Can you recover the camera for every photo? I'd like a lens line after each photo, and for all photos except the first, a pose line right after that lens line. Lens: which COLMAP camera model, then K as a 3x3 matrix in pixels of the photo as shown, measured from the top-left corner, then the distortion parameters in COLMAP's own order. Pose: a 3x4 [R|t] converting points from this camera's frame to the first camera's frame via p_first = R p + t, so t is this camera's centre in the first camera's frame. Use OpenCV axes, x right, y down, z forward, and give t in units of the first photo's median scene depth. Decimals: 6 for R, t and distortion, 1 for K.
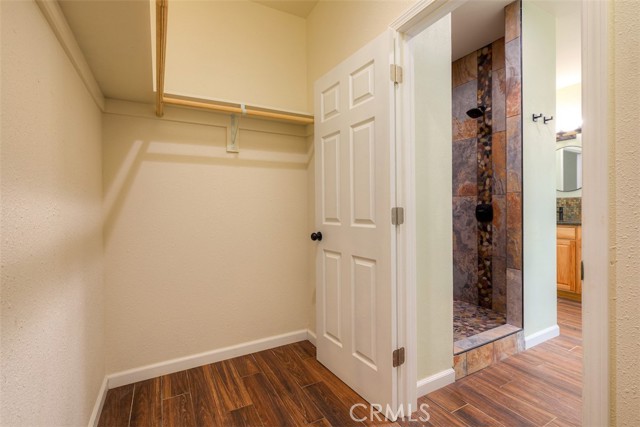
lens RADIAL K [[296.6, 0, 320.1], [0, 296.6, 210.1], [0, 0, 1]] dist [-0.000428, -0.000002]
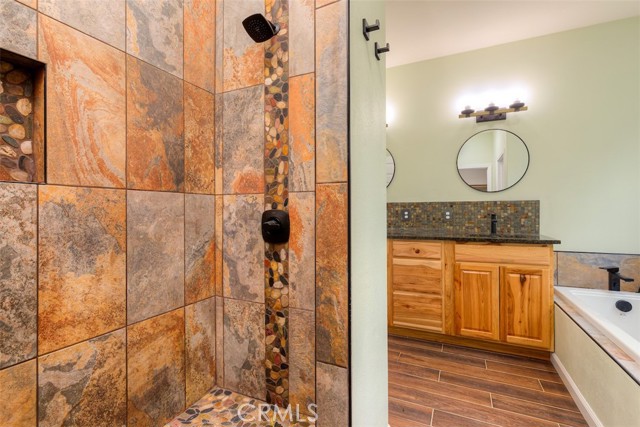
lens RADIAL K [[296.6, 0, 320.1], [0, 296.6, 210.1], [0, 0, 1]] dist [-0.000428, -0.000002]
pose [[0.814032, 0.008175, 0.580763, 0.310645], [0.000978, 0.999880, -0.015446, -0.011494], [-0.580819, 0.013142, 0.813926, 0.523127]]
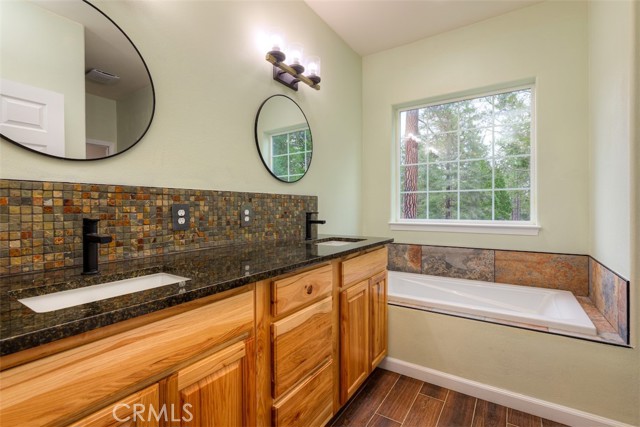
lens RADIAL K [[296.6, 0, 320.1], [0, 296.6, 210.1], [0, 0, 1]] dist [-0.000428, -0.000002]
pose [[-0.467683, 0.007228, 0.883867, 0.431244], [0.018677, 0.999824, 0.001706, -0.013689], [-0.883699, 0.017306, -0.467736, 0.770532]]
